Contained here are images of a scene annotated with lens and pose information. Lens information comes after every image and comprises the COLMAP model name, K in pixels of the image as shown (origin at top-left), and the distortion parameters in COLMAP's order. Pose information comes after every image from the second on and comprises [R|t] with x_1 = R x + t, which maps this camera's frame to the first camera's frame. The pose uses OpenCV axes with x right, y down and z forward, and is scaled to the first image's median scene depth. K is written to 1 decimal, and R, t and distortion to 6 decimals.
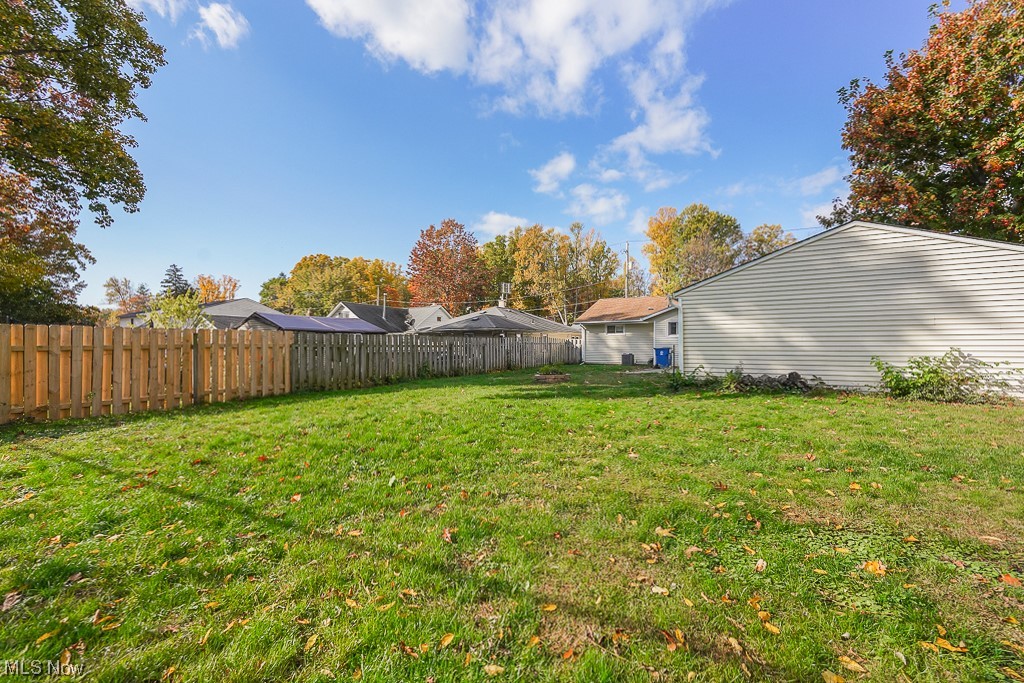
lens RADIAL K [[450.7, 0, 512.0], [0, 450.7, 341.5], [0, 0, 1]] dist [0.000259, 0.007236]
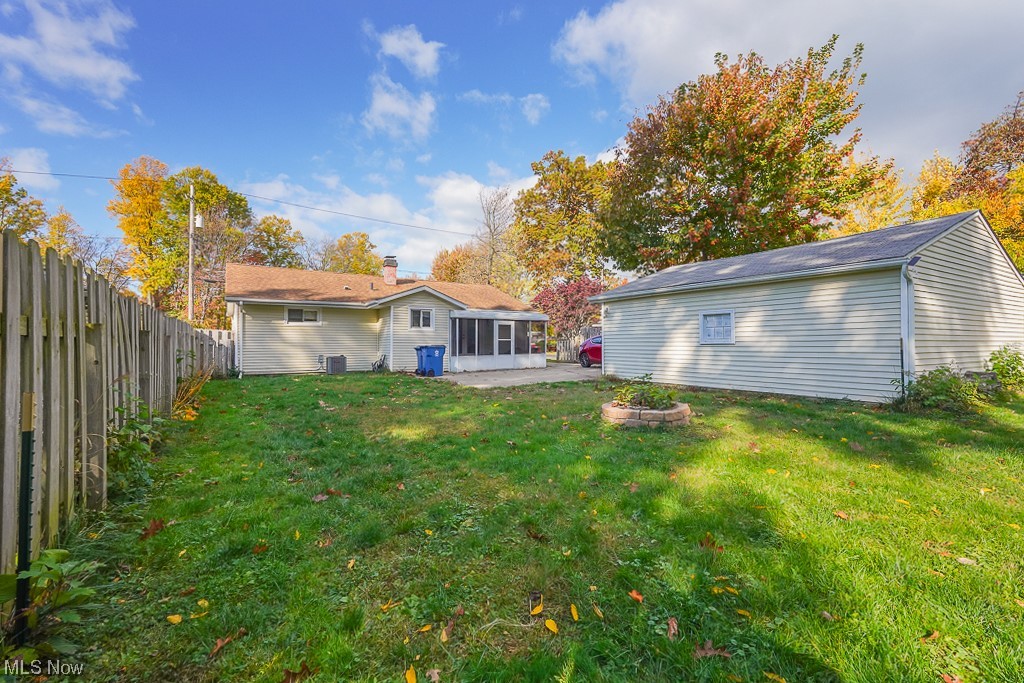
lens RADIAL K [[450.7, 0, 512.0], [0, 450.7, 341.5], [0, 0, 1]] dist [0.000259, 0.007236]
pose [[0.456097, 0.007865, 0.889895, -0.198953], [-0.007817, 0.999958, -0.004831, 0.009636], [-0.889896, -0.004753, 0.456139, 0.538519]]
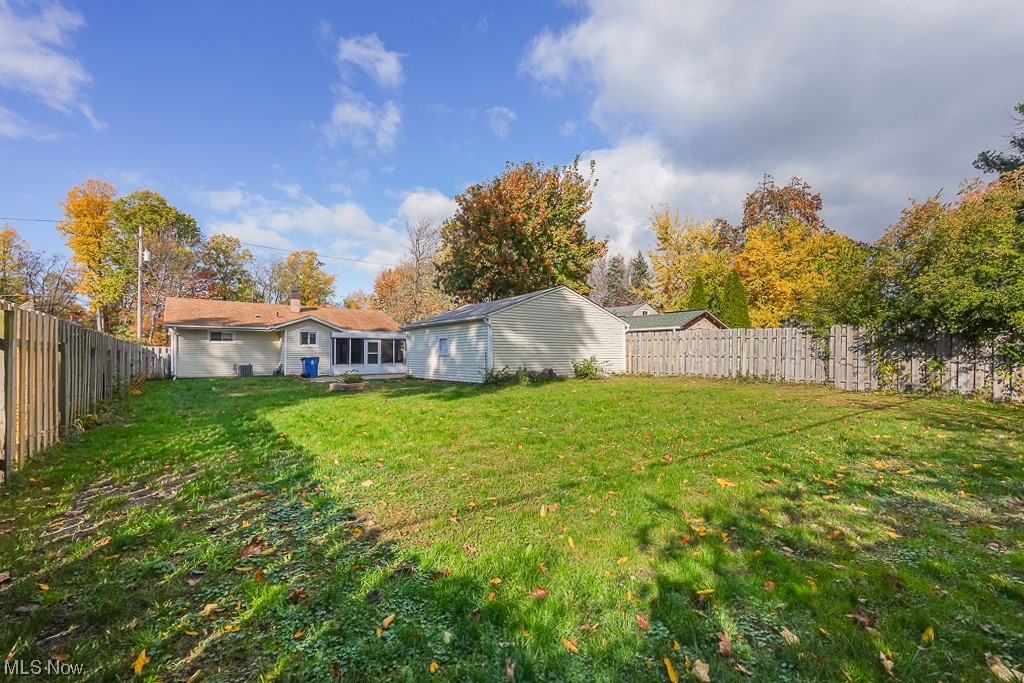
lens RADIAL K [[447.2, 0, 510.7], [0, 447.2, 351.9], [0, 0, 1]] dist [0.001081, -0.003505]
pose [[0.388624, 0.010861, 0.921332, -0.380421], [-0.004483, 0.999941, -0.009897, 0.009320], [-0.921385, -0.000284, 0.388650, 0.185894]]
